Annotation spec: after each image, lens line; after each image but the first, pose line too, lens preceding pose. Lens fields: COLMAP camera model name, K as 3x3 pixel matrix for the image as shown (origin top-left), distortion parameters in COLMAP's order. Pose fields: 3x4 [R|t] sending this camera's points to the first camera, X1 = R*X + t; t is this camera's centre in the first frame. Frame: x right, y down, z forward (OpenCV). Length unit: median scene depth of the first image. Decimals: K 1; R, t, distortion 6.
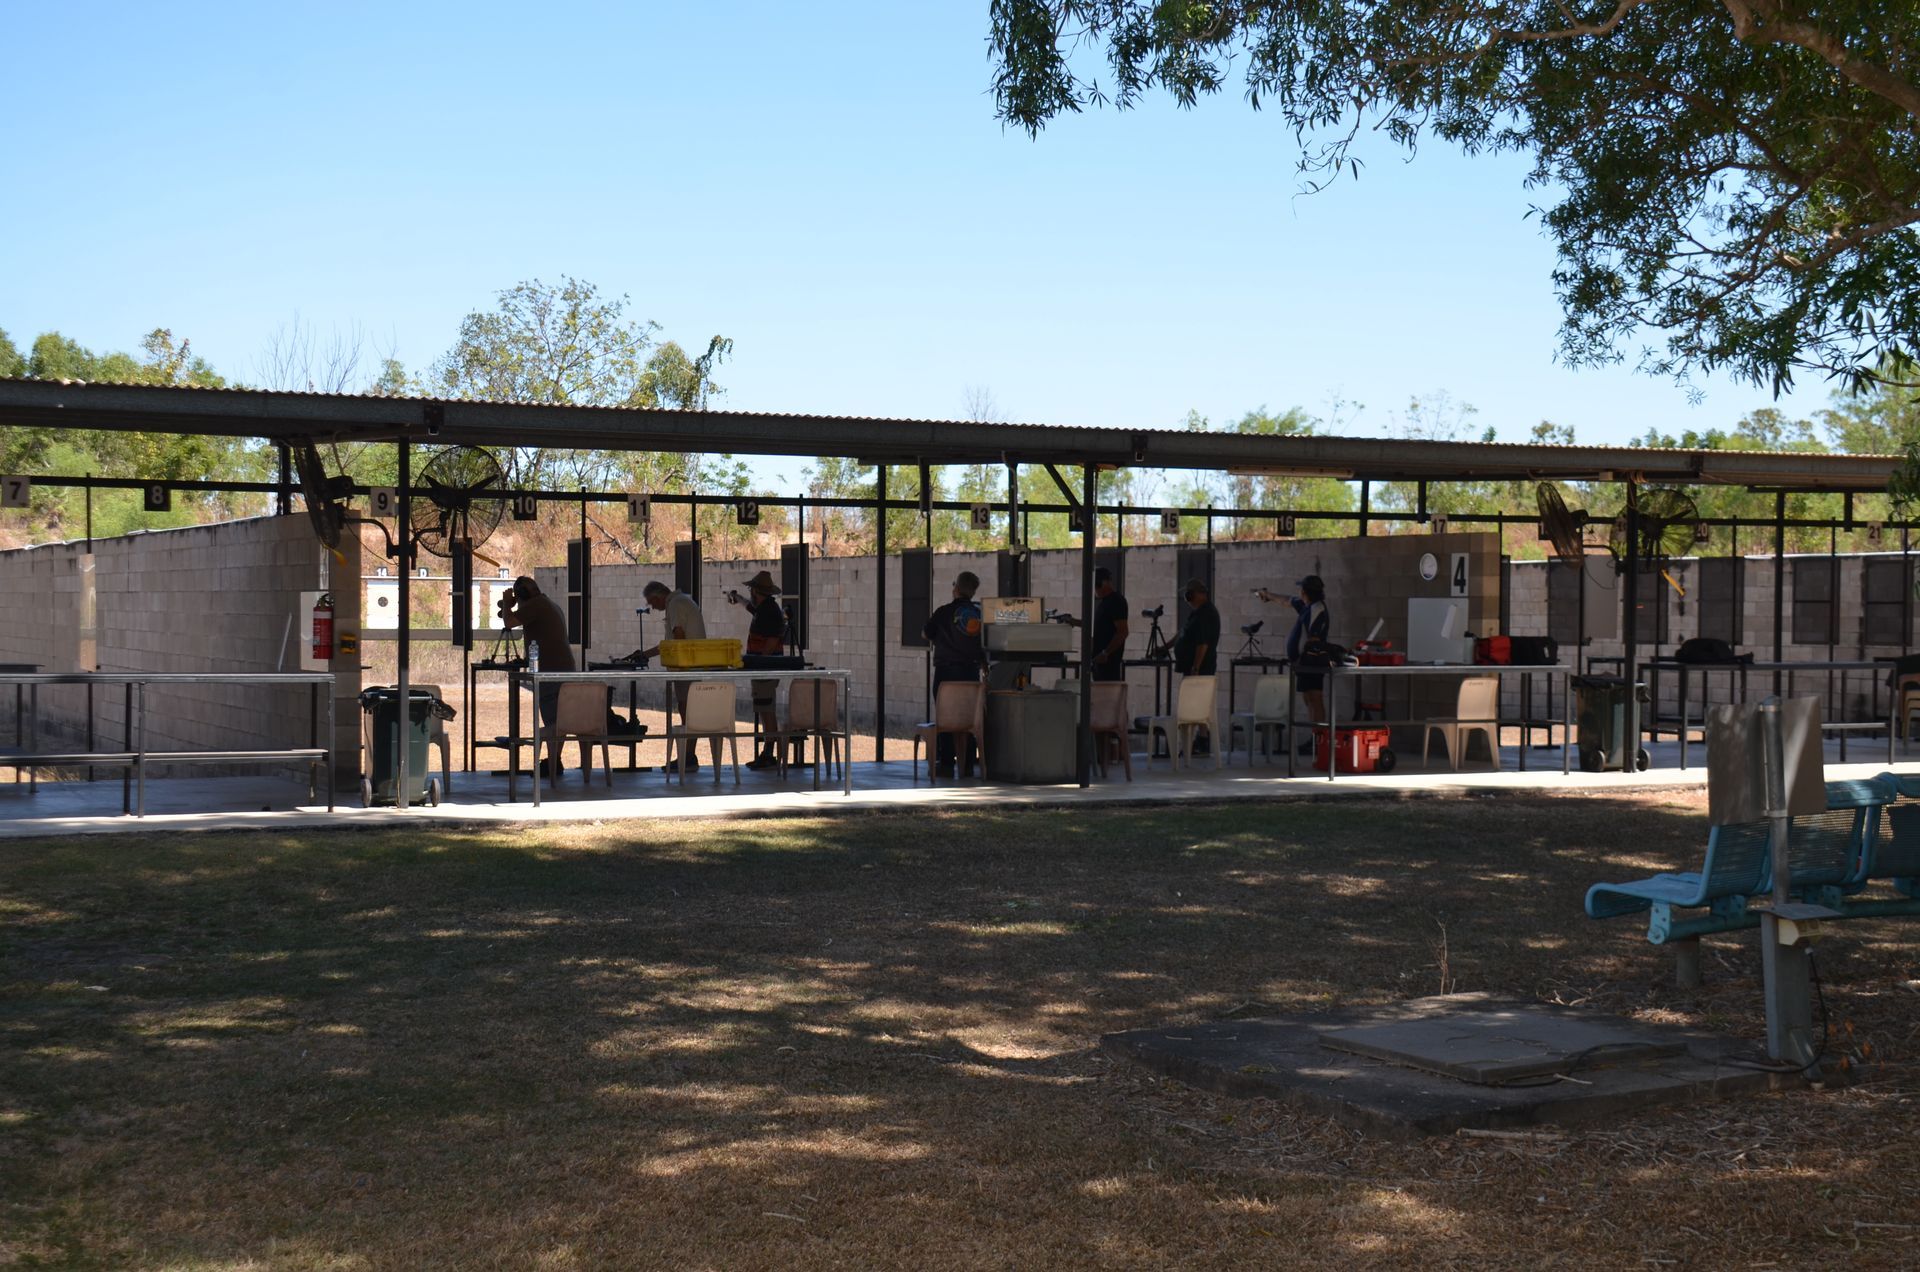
lens RADIAL K [[2413.2, 0, 960.0], [0, 2413.2, 636.0], [0, 0, 1]] dist [0.090652, 0.012469]
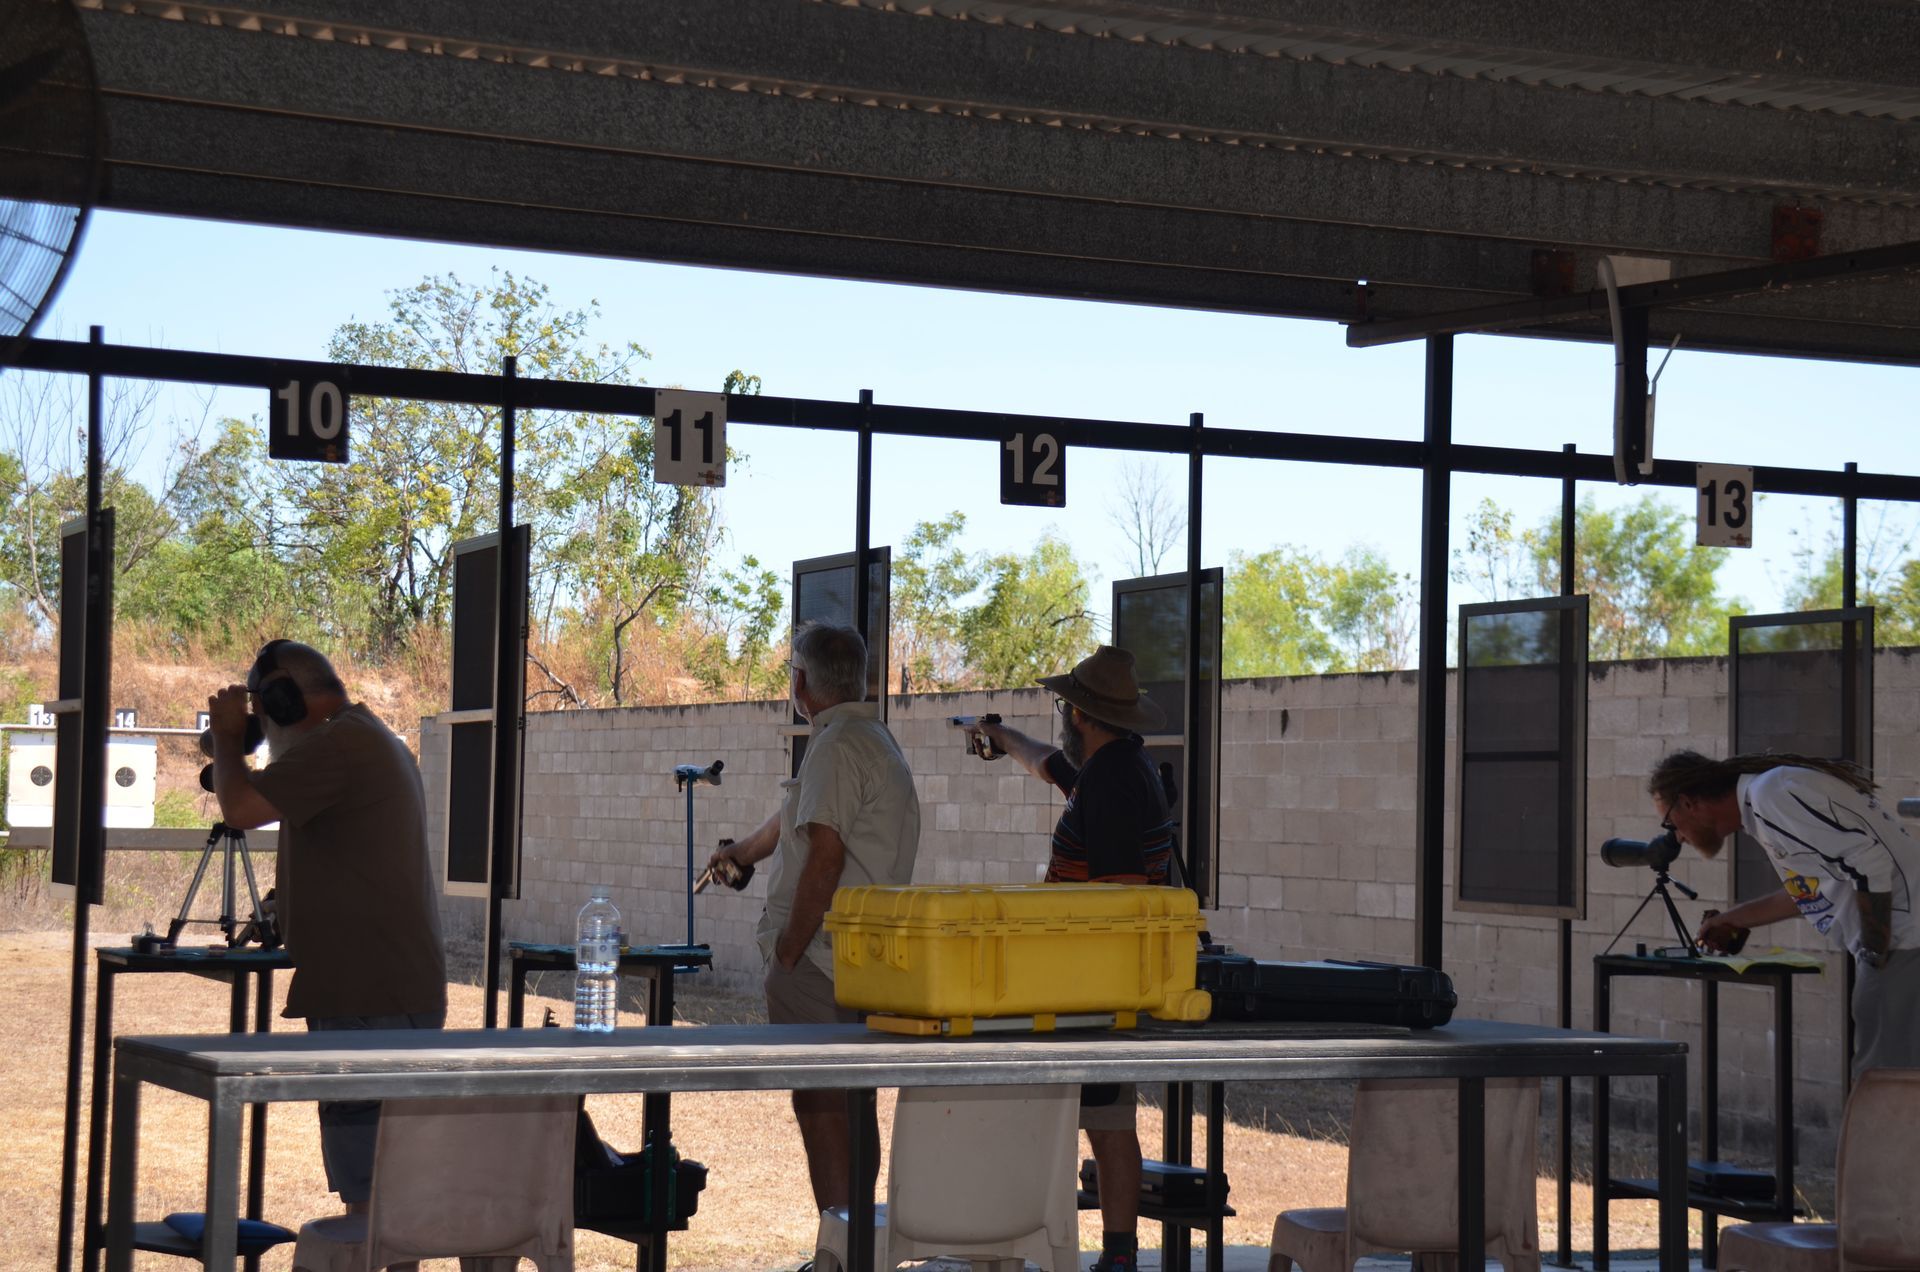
lens RADIAL K [[3433.9, 0, 960.0], [0, 3433.9, 636.0], [0, 0, 1]] dist [0.228450, 0.183193]
pose [[0.999527, 0.014557, -0.027096, -0.044807], [-0.016211, 0.997954, -0.061853, -0.000930], [0.026140, 0.062263, 0.997717, 0.294898]]
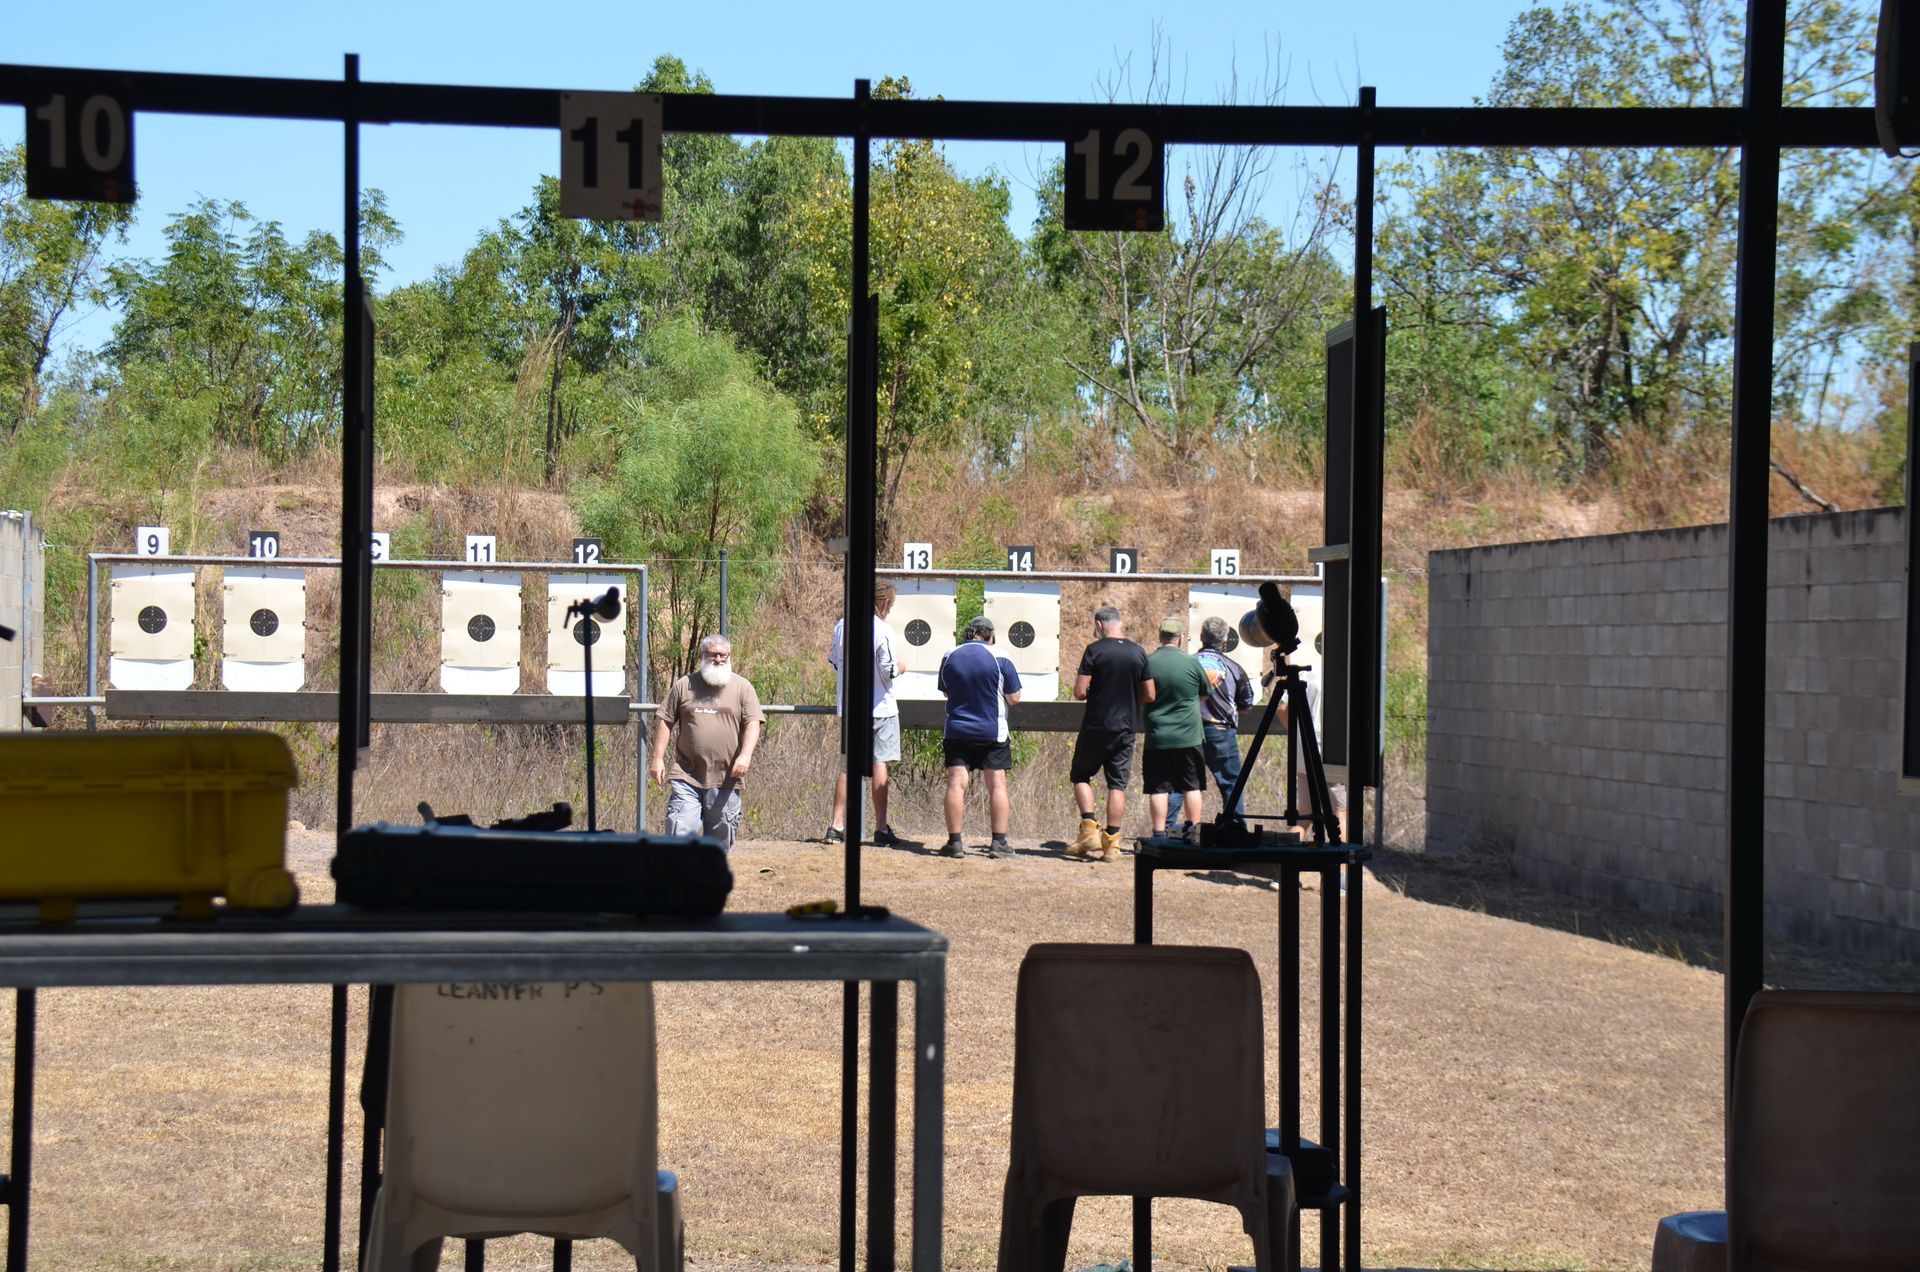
lens RADIAL K [[4738.8, 0, 960.0], [0, 4738.8, 636.0], [0, 0, 1]] dist [0.644064, 0.771380]
pose [[0.937823, 0.004900, -0.347079, 0.028125], [-0.011655, 0.999781, -0.017378, -0.000139], [0.346918, 0.020342, 0.937675, 0.305016]]
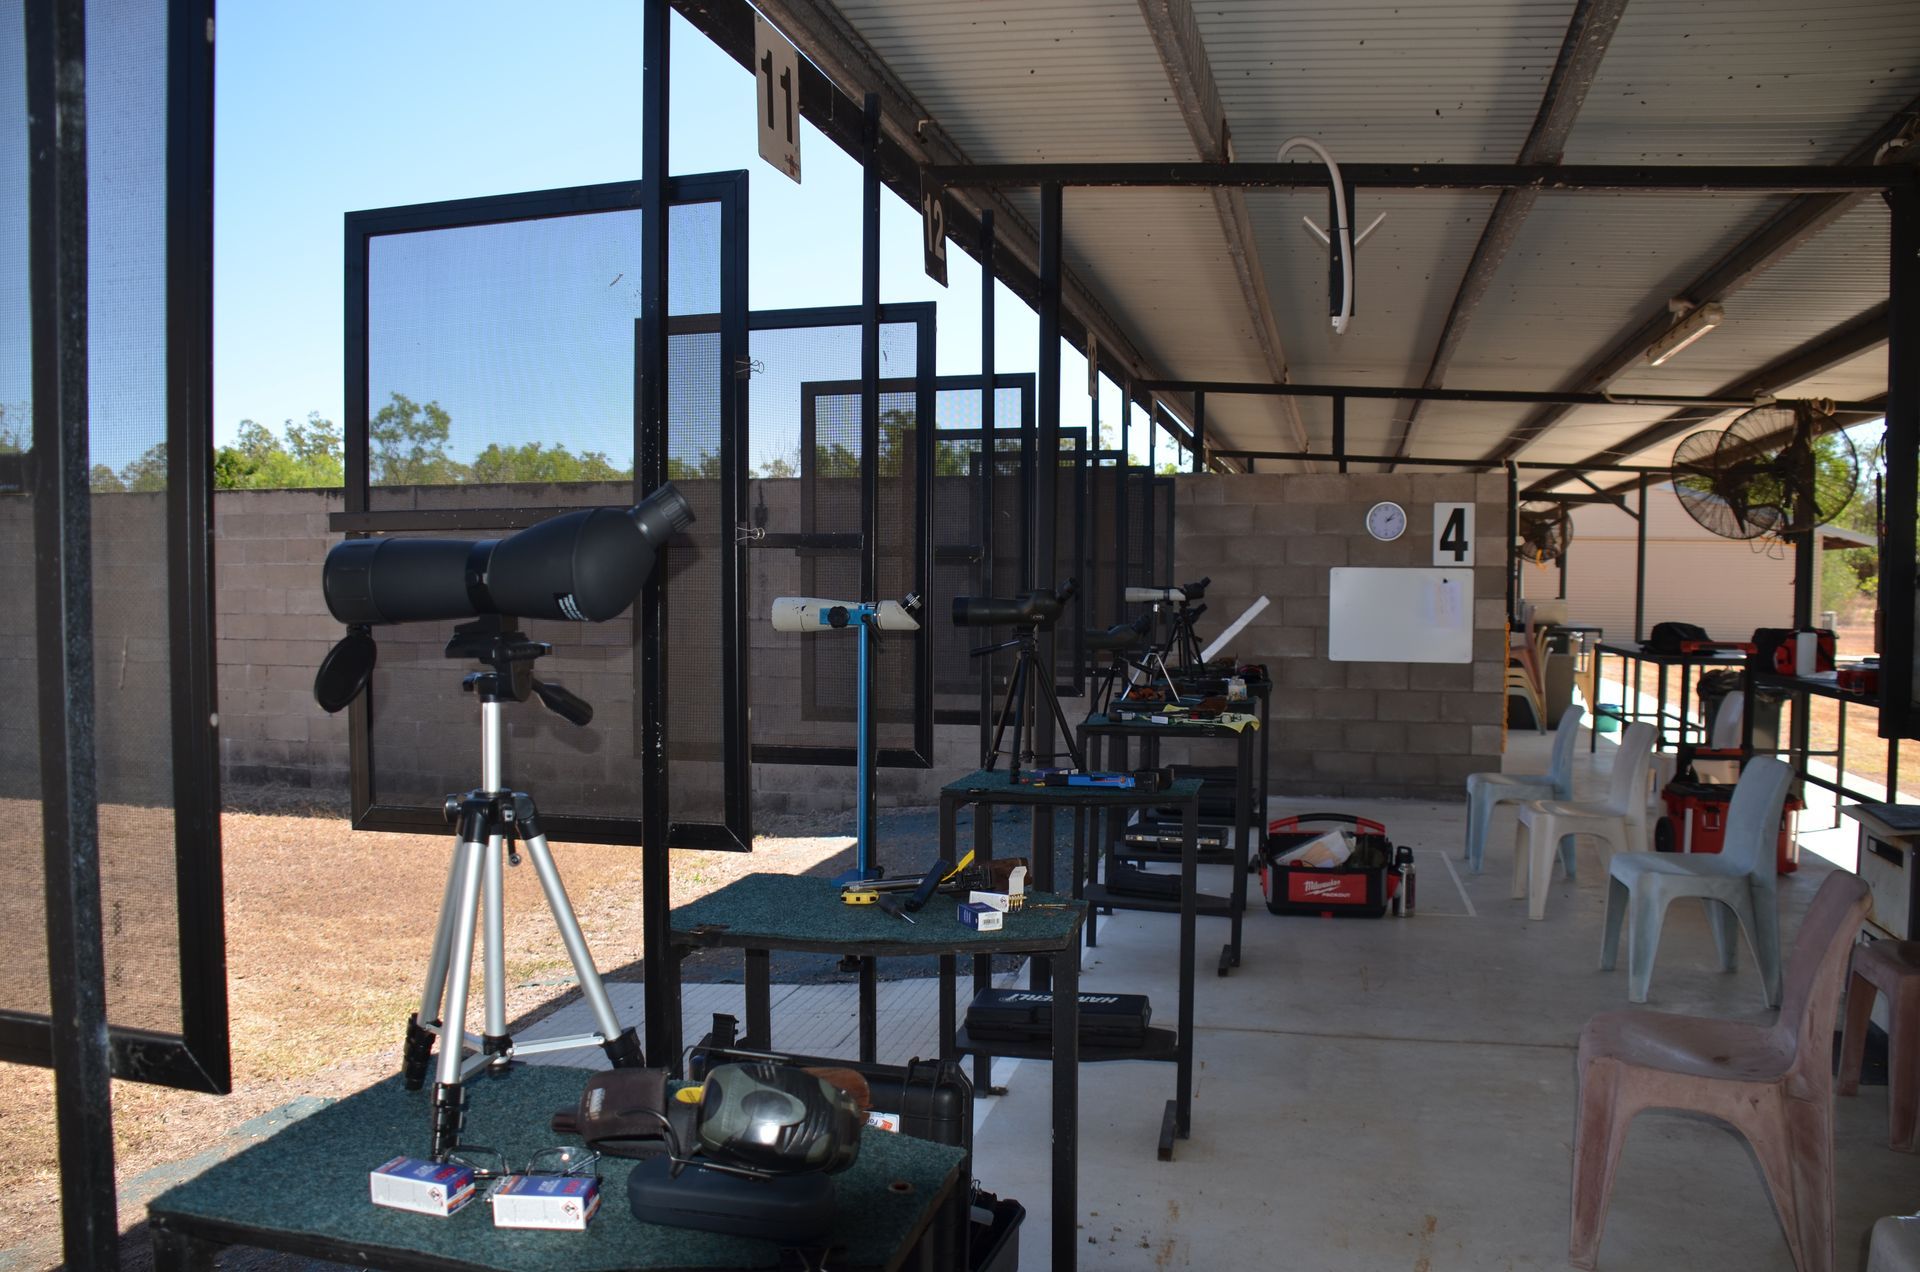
lens RADIAL K [[1487.1, 0, 947.6], [0, 1487.1, 658.5], [0, 0, 1]] dist [-0.154864, 0.091678]
pose [[0.656287, -0.041359, 0.753377, -0.111634], [0.006513, 0.998770, 0.049157, -0.006488], [-0.754483, -0.027354, 0.655749, 0.469700]]
